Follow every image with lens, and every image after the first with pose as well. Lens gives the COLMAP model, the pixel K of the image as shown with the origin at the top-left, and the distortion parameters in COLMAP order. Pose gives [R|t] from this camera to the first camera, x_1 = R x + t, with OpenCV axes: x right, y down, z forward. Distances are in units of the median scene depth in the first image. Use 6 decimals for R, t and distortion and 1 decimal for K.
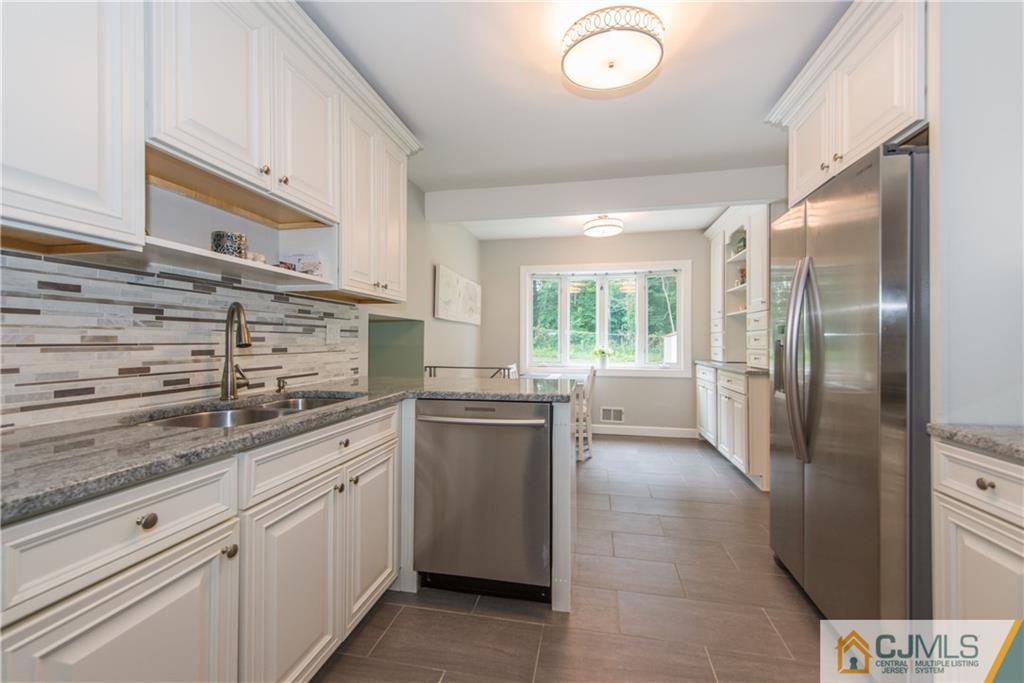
lens RADIAL K [[414.4, 0, 520.7], [0, 414.4, 336.8], [0, 0, 1]] dist [0.029862, -0.002177]
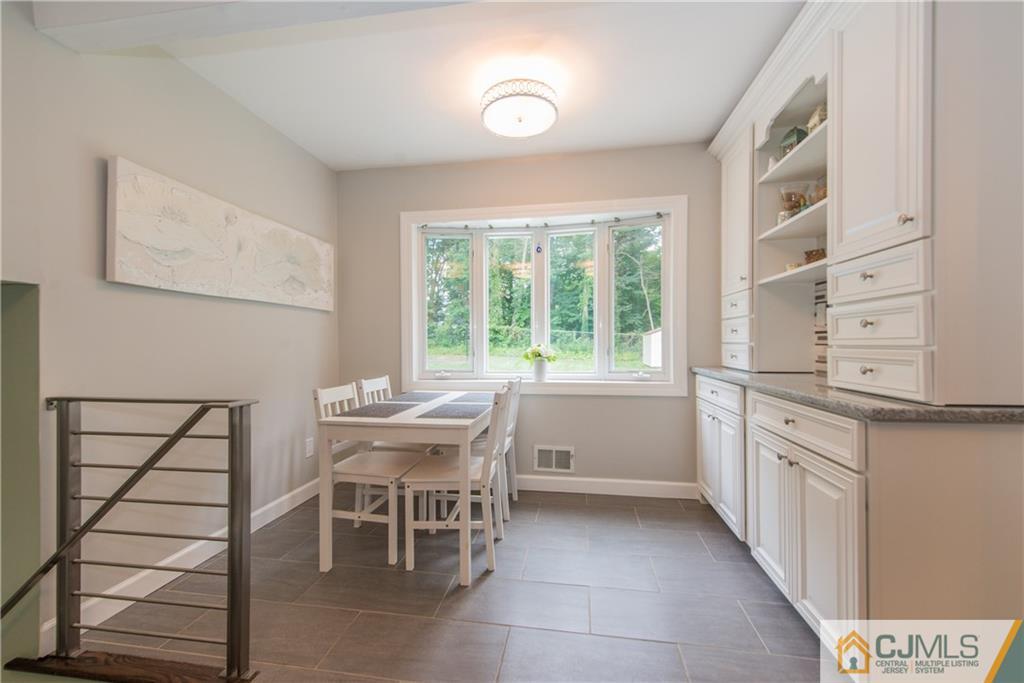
lens RADIAL K [[414.4, 0, 502.7], [0, 414.4, 343.3], [0, 0, 1]] dist [0.029862, -0.002177]
pose [[0.999931, -0.010390, 0.005493, 0.192628], [0.010302, 0.999821, 0.015881, 0.014672], [-0.005657, -0.015823, 0.999859, 0.541812]]
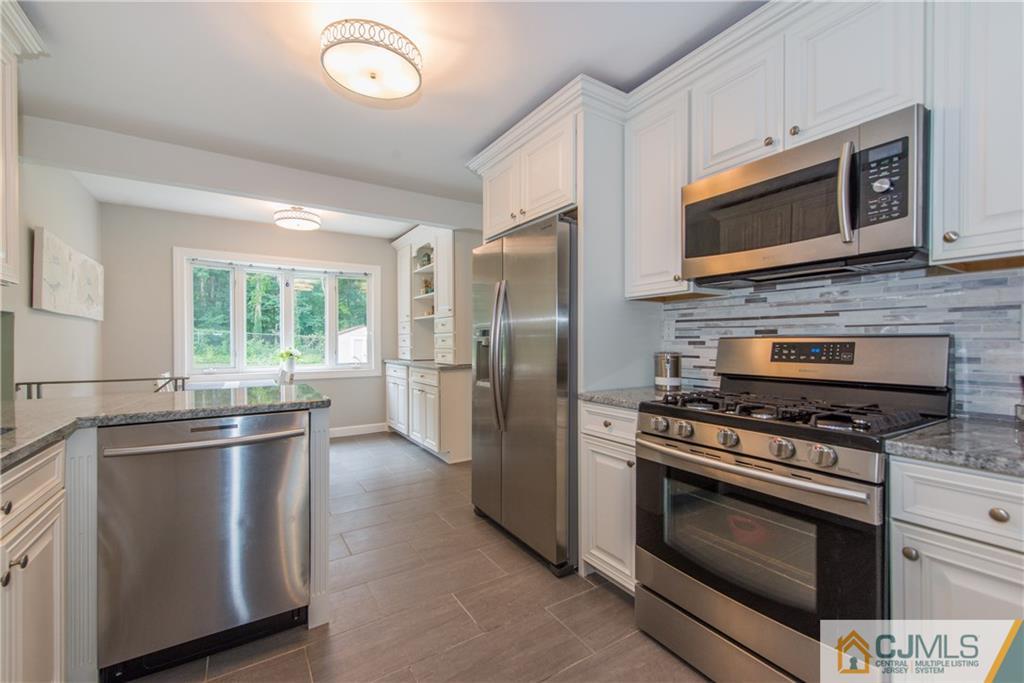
lens RADIAL K [[414.4, 0, 493.2], [0, 414.4, 342.3], [0, 0, 1]] dist [0.029862, -0.002177]
pose [[0.748655, -0.006216, 0.662931, -0.108319], [-0.001950, 0.999931, 0.011579, -0.001792], [-0.662957, -0.009961, 0.748591, 0.010168]]
